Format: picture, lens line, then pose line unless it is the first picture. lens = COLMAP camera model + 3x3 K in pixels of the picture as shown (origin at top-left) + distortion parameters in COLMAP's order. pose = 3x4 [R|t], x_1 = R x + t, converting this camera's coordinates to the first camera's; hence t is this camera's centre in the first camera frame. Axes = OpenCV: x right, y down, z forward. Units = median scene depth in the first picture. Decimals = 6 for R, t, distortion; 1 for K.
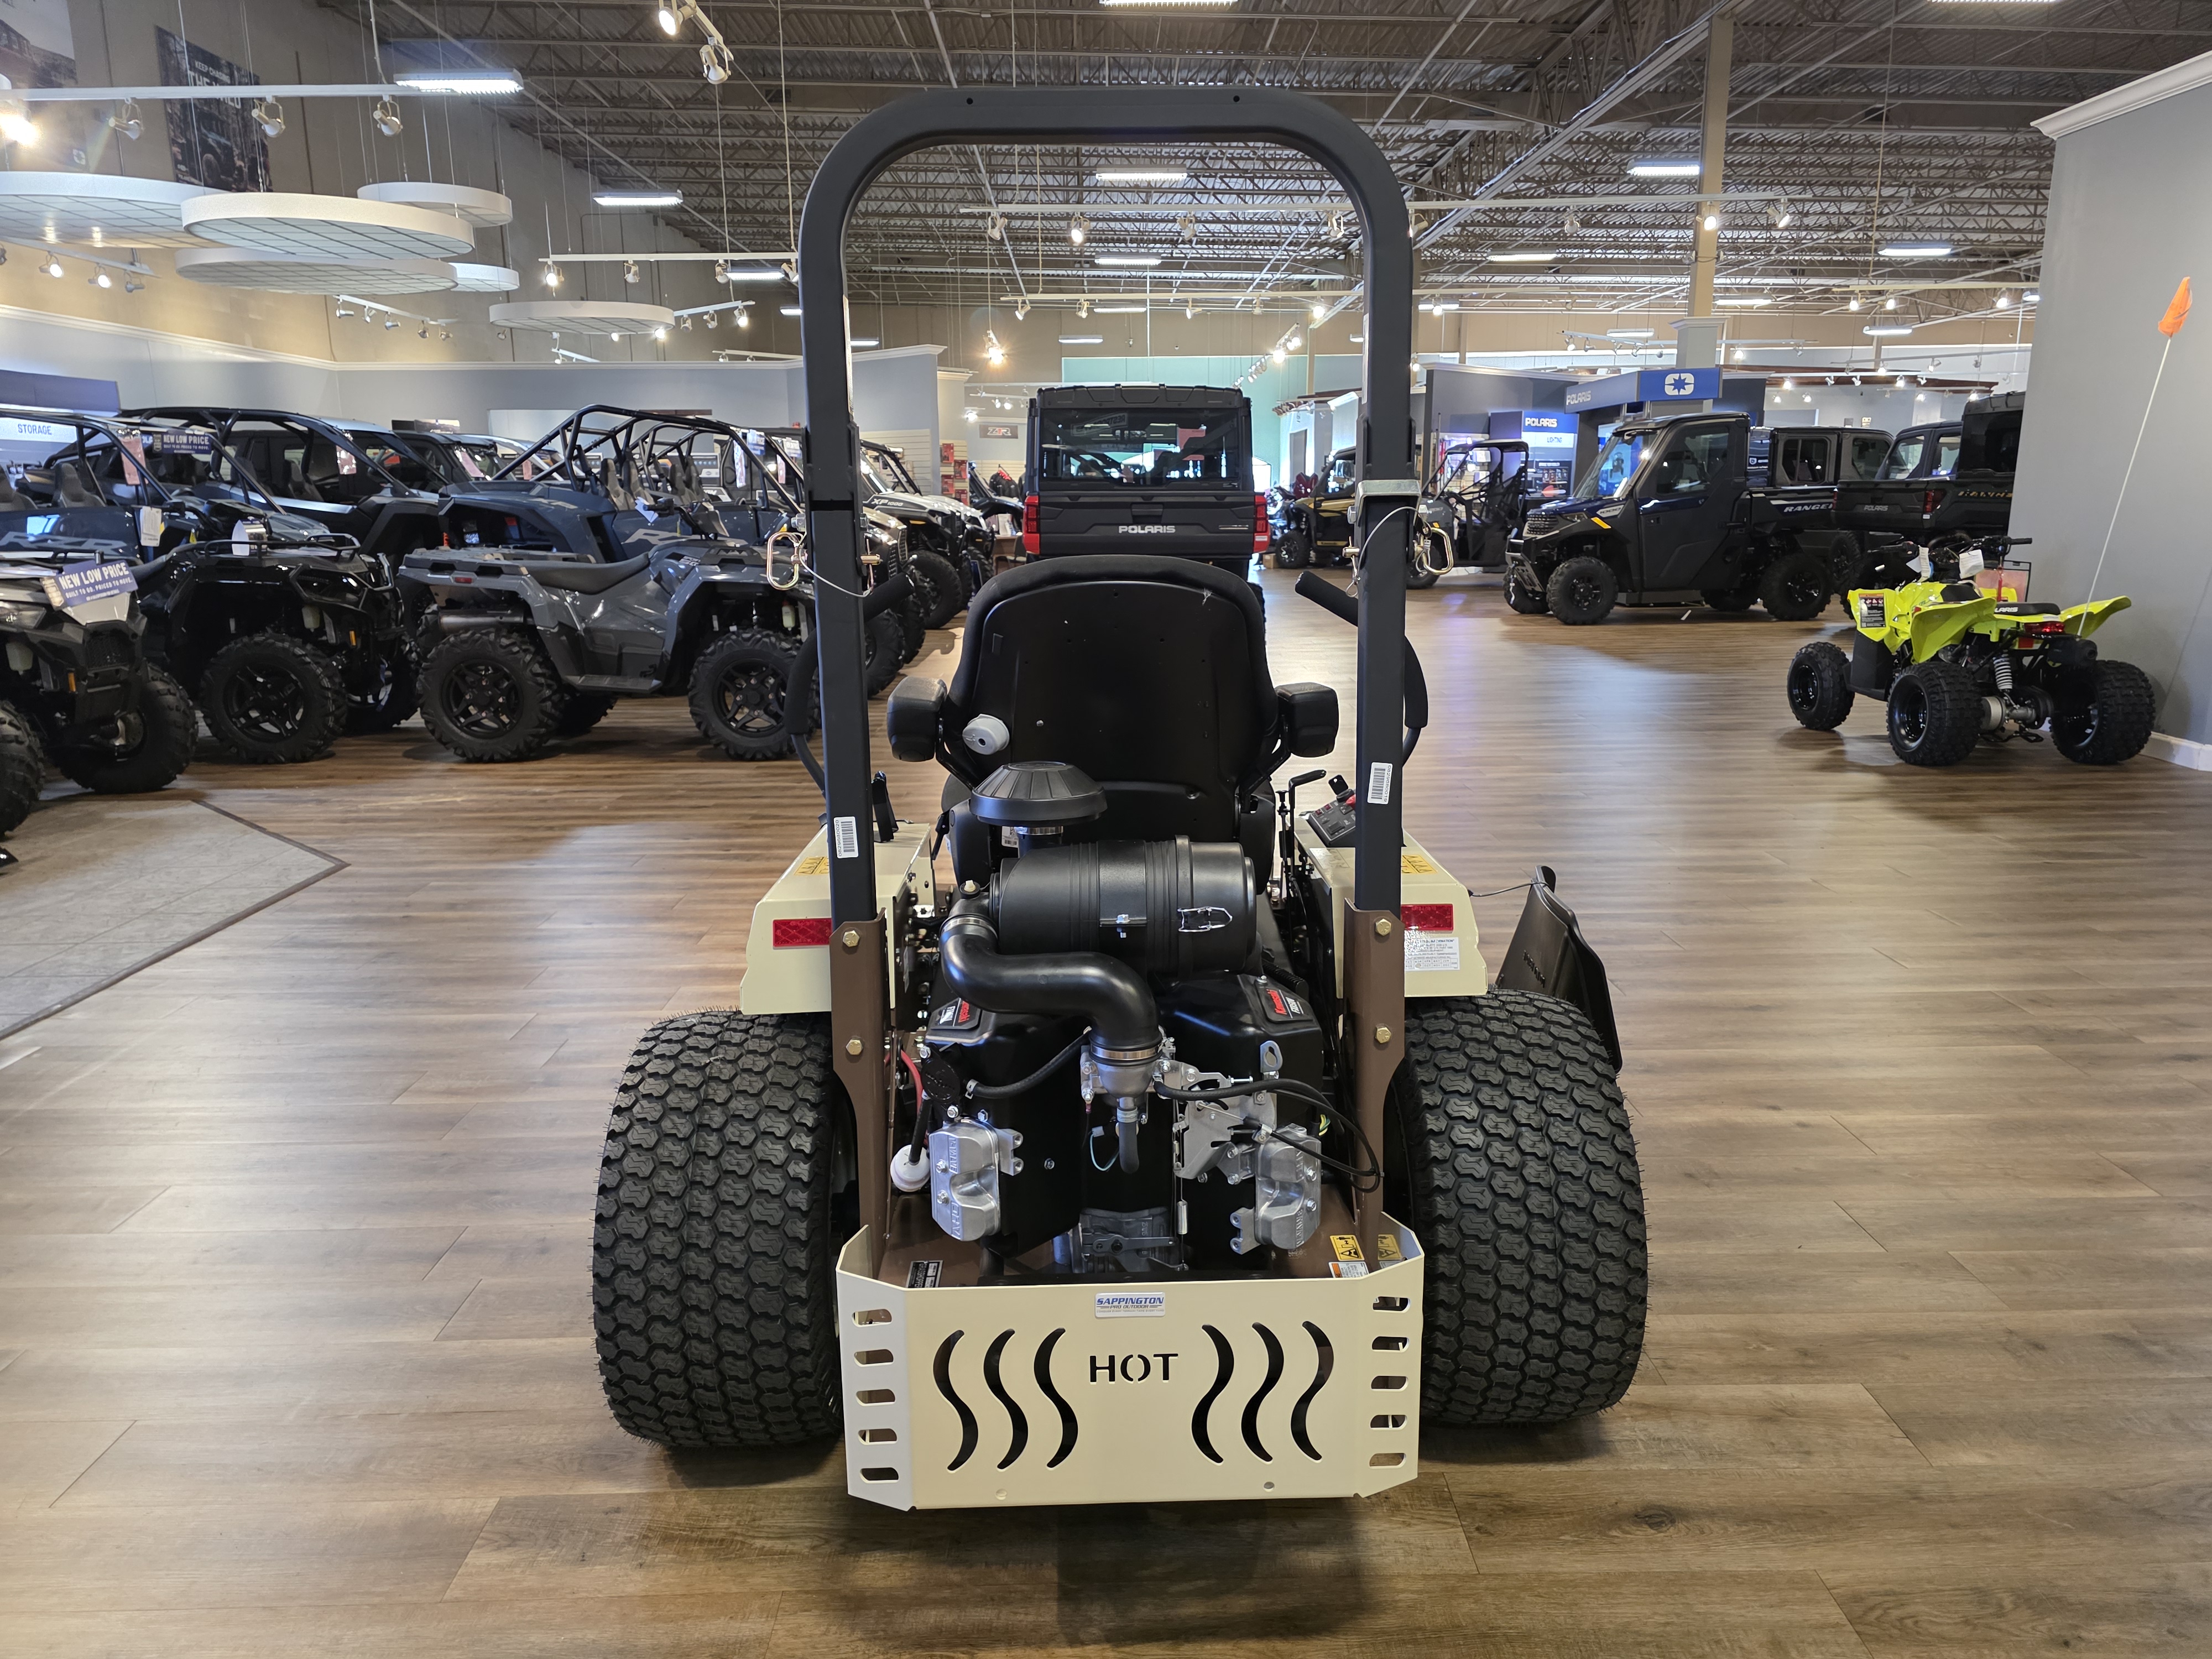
lens RADIAL K [[1472.8, 0, 1102.2], [0, 1472.8, 848.9], [0, 0, 1]] dist [0.058093, -0.056309]
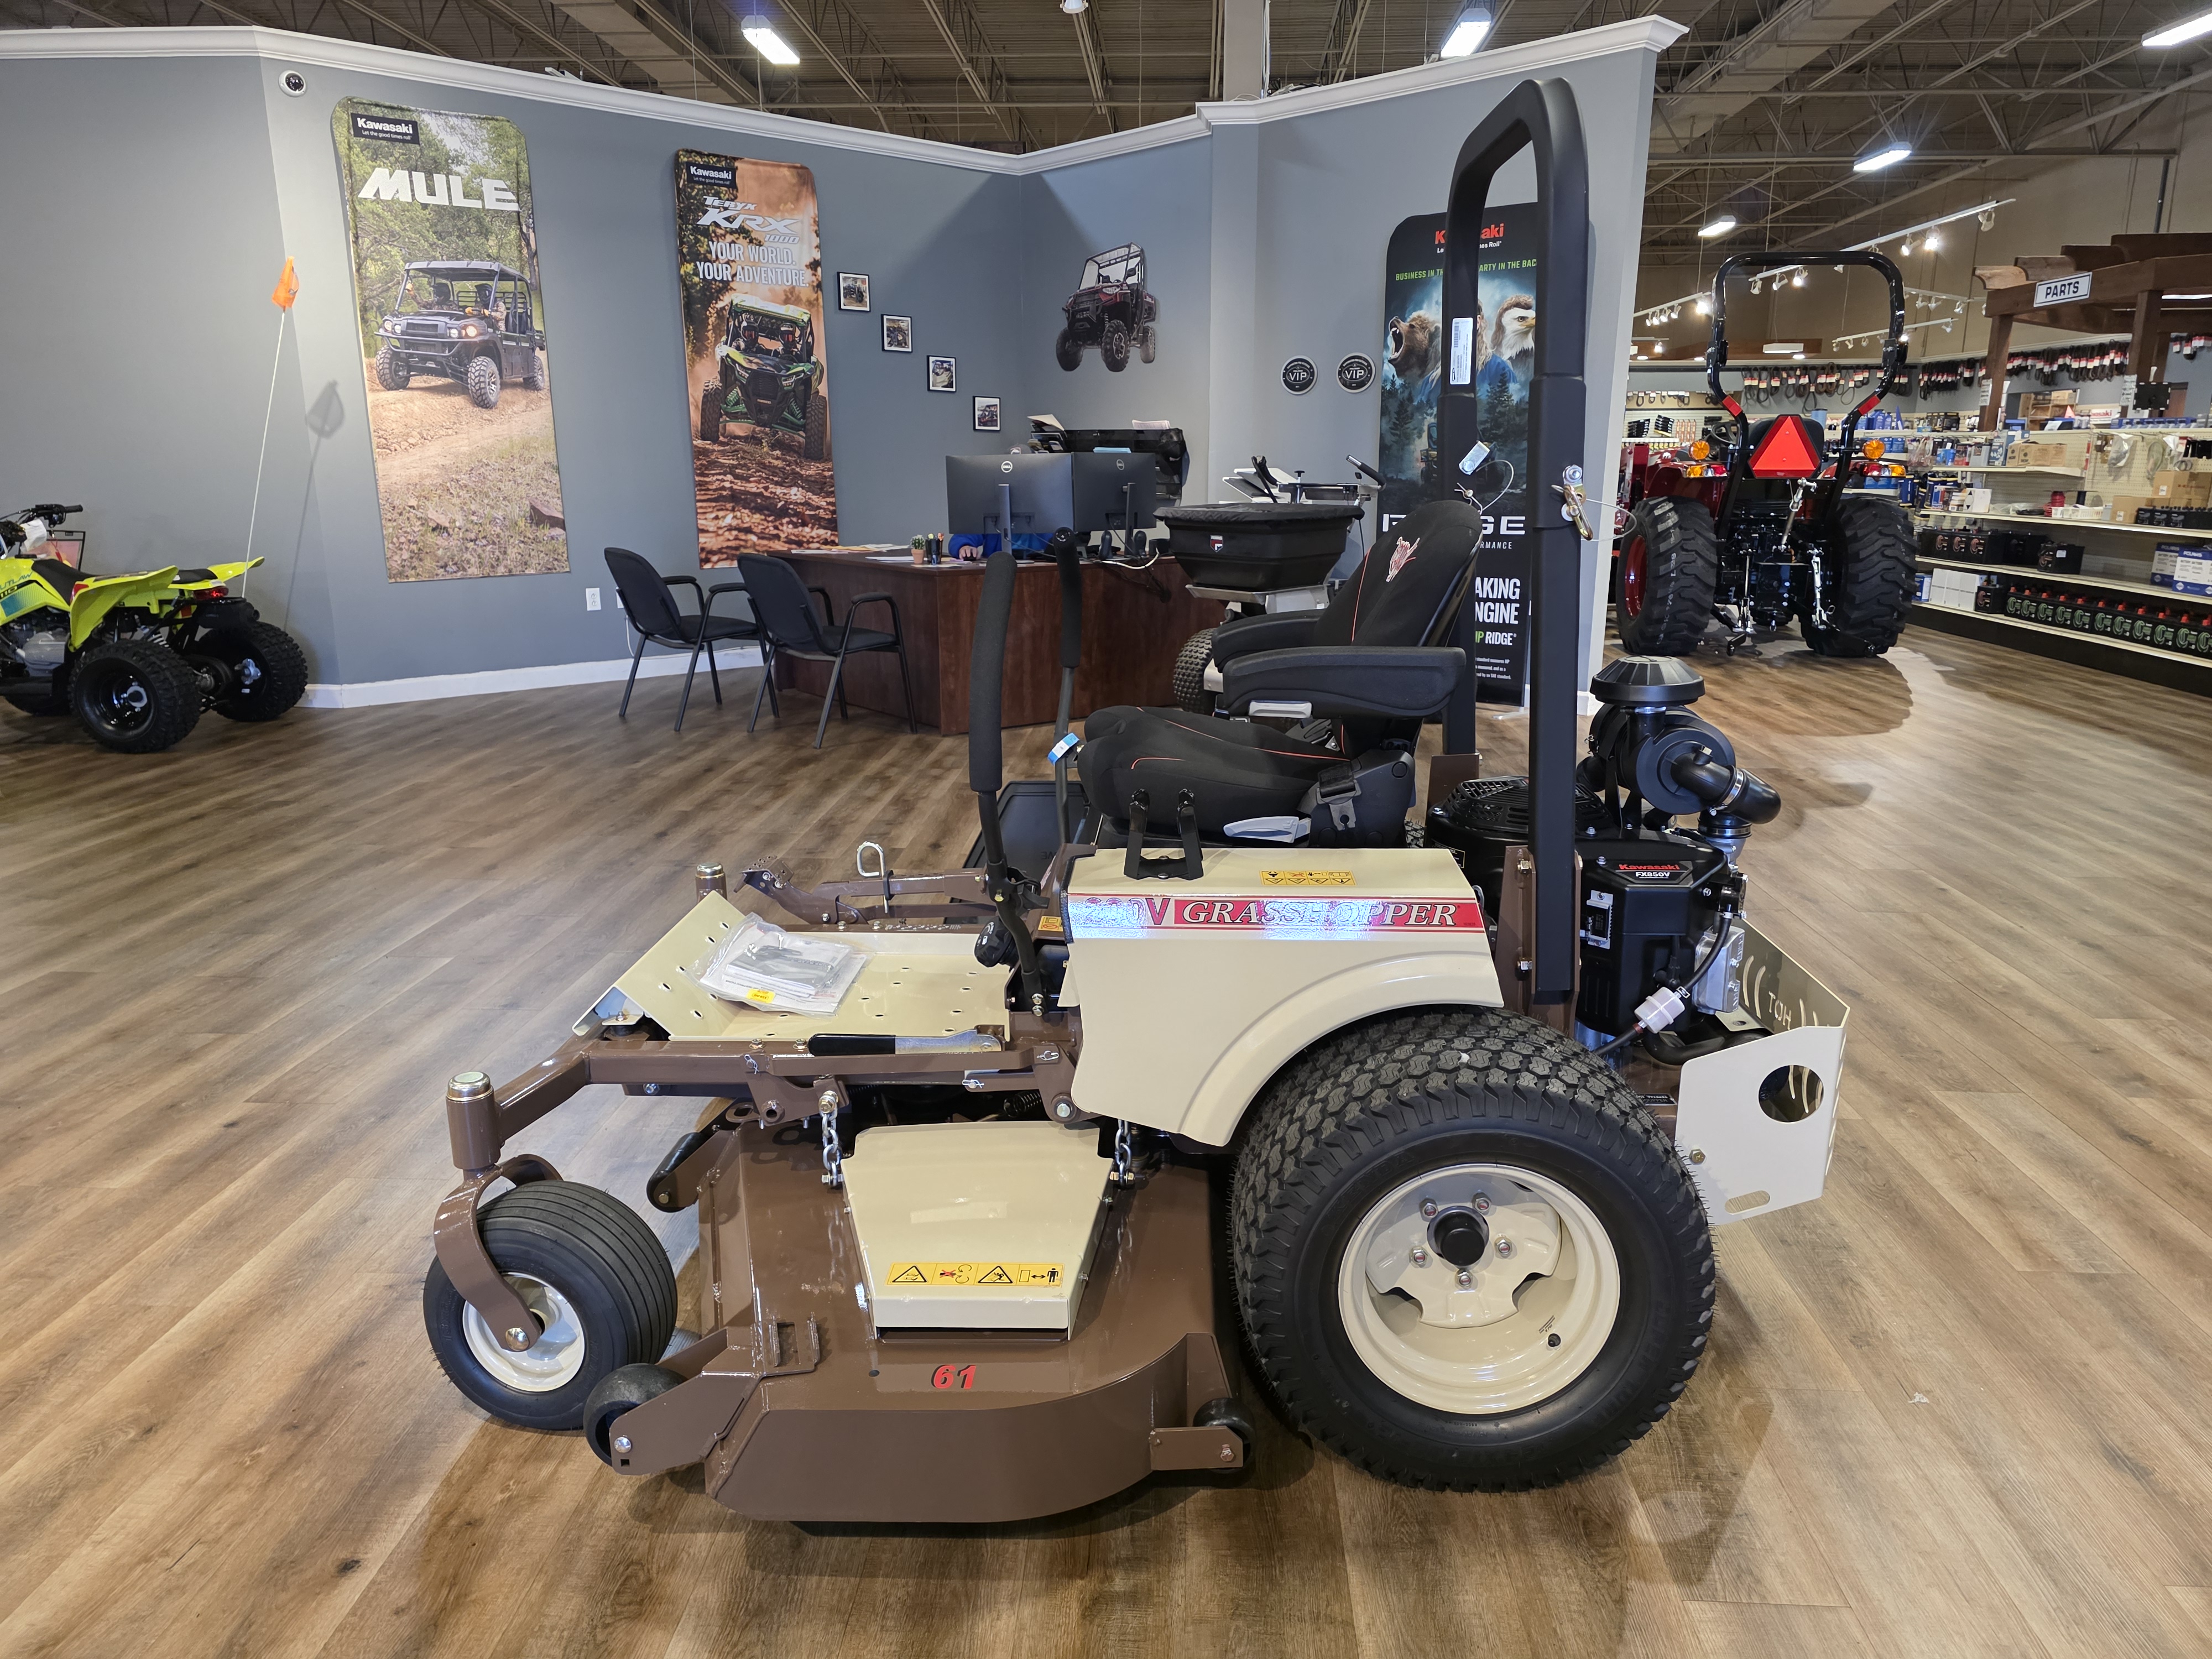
lens RADIAL K [[1472.8, 0, 1123.7], [0, 1472.8, 851.9], [0, 0, 1]] dist [0.058093, -0.056309]
pose [[0.055853, -0.249732, 0.966703, -0.181376], [0.229105, 0.945585, 0.231040, -0.040074], [-0.971798, 0.208572, 0.110029, 0.177303]]
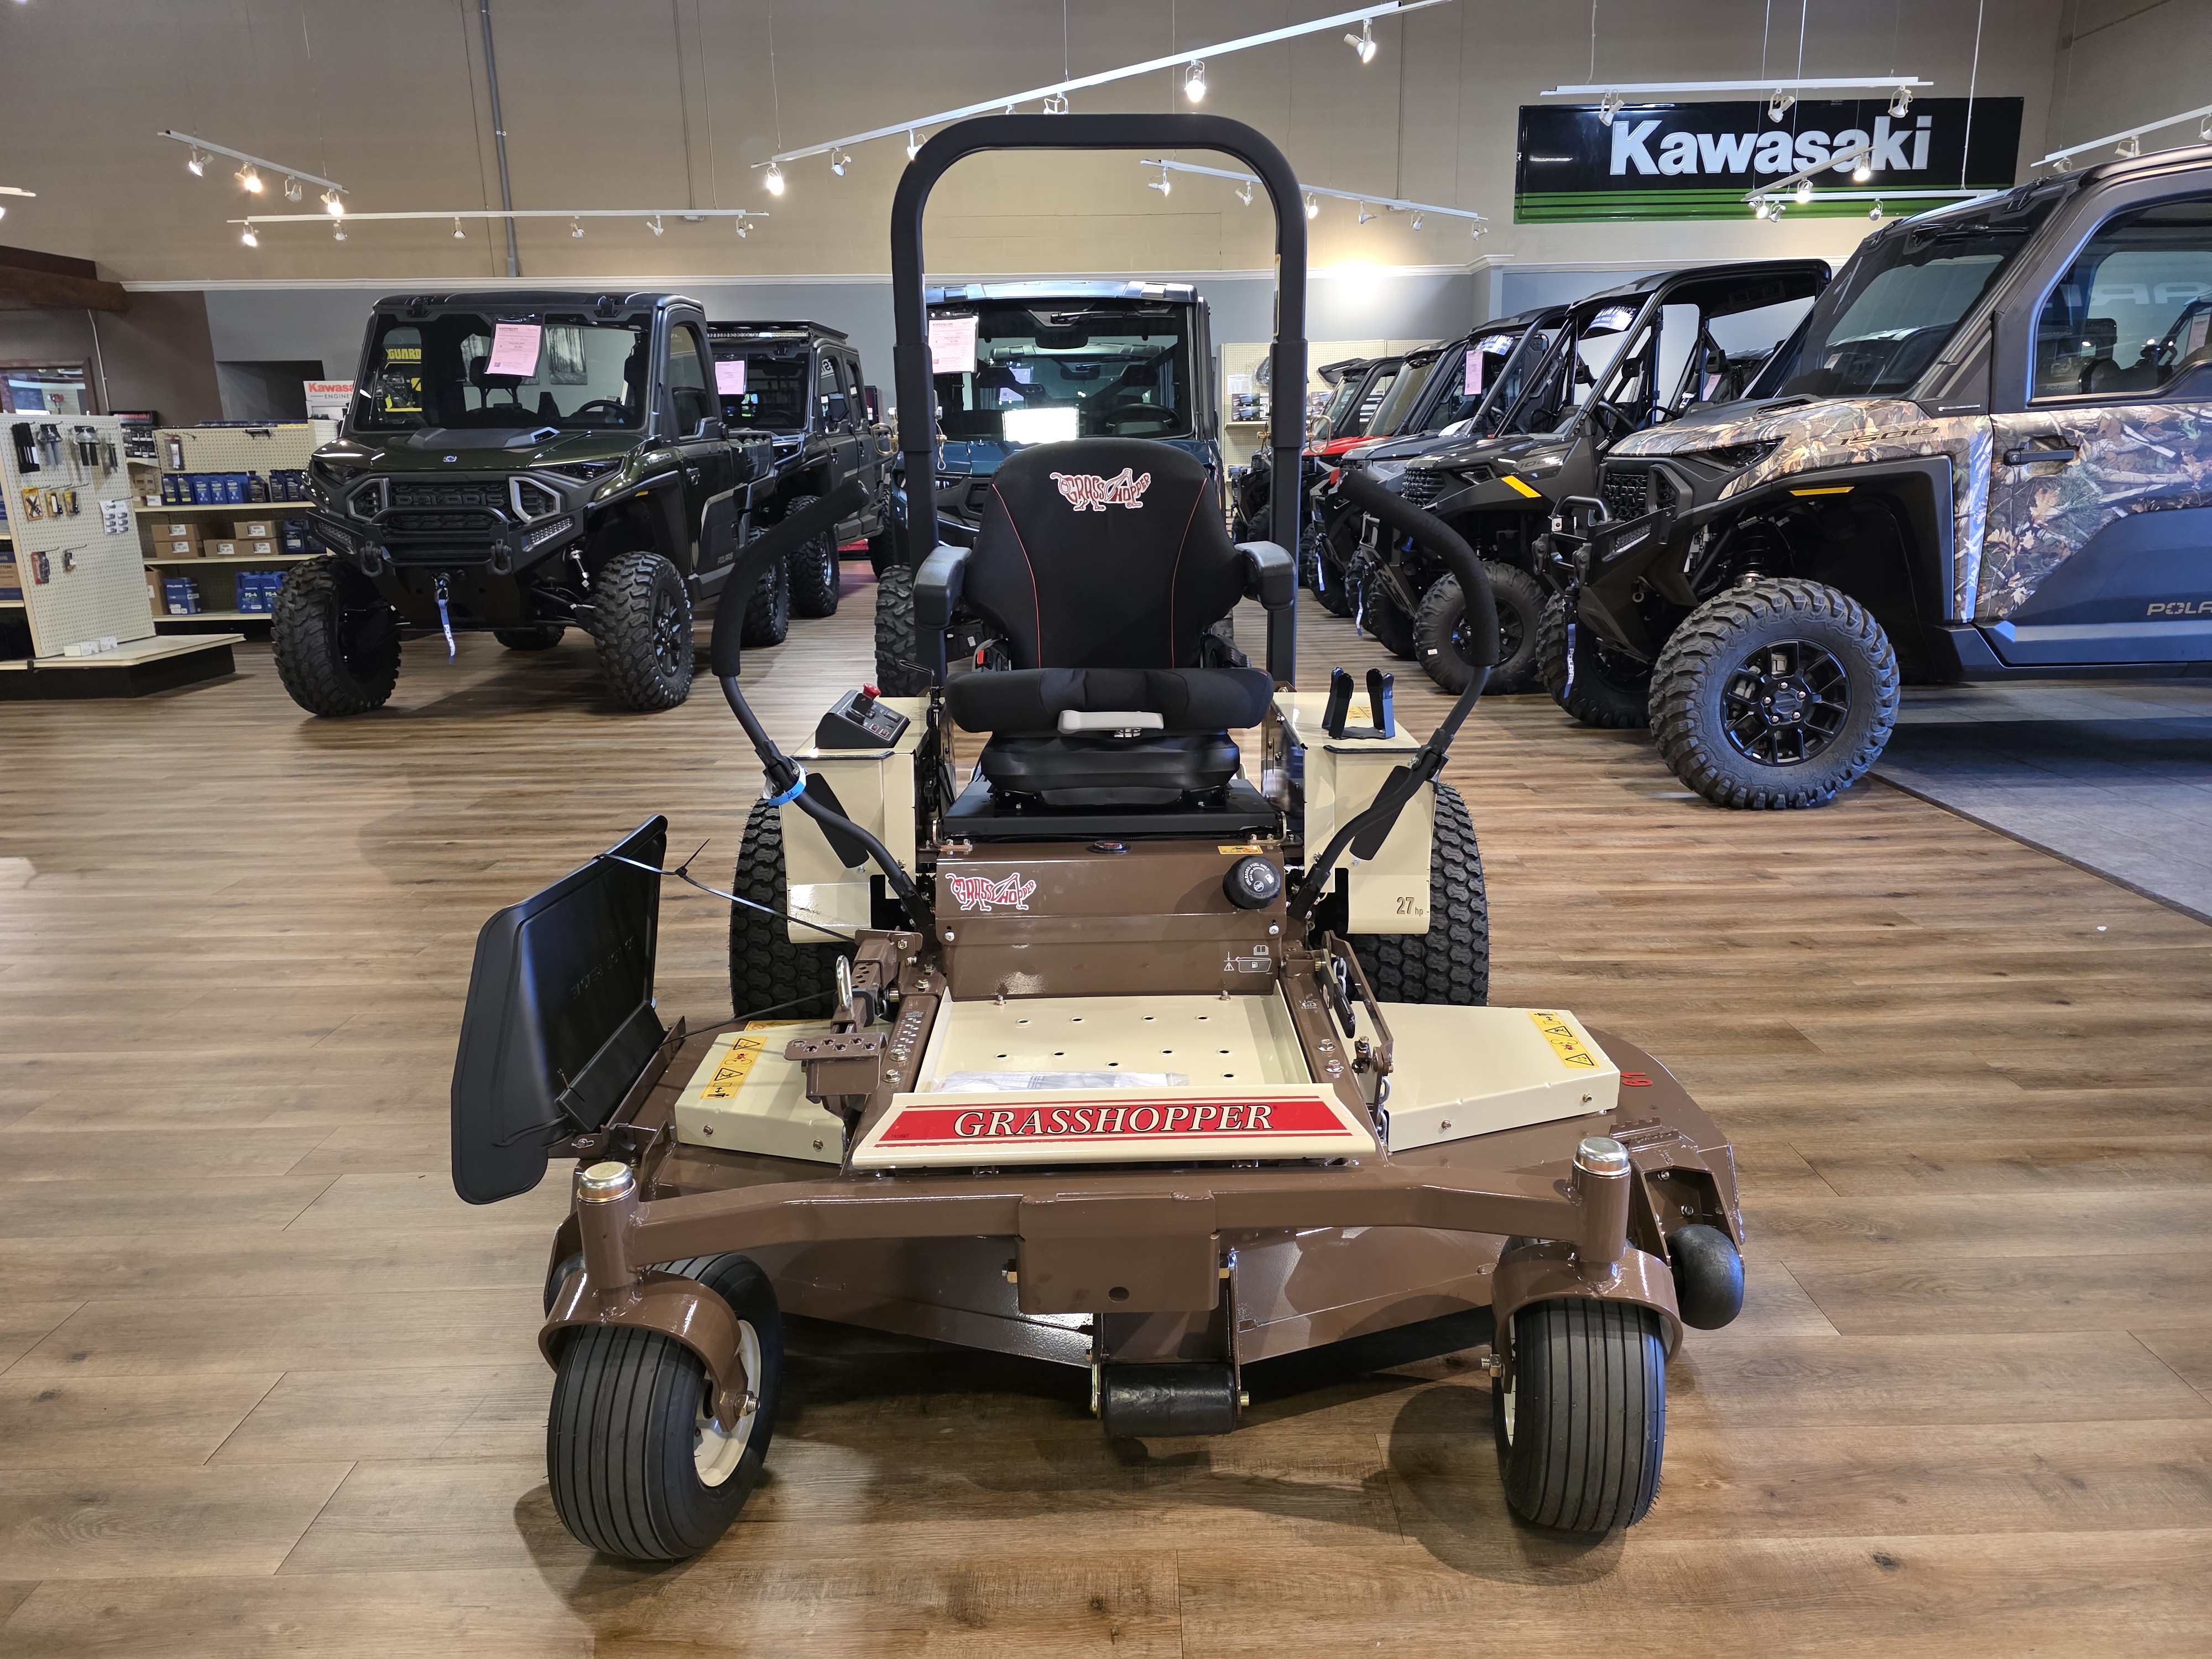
lens RADIAL K [[1472.8, 0, 1140.2], [0, 1472.8, 837.8], [0, 0, 1]] dist [0.058093, -0.056309]
pose [[-0.999639, 0.026862, 0.000705, -0.003435], [0.024069, 0.883401, 0.468000, -0.077782], [0.011949, 0.467848, -0.883728, 0.361959]]
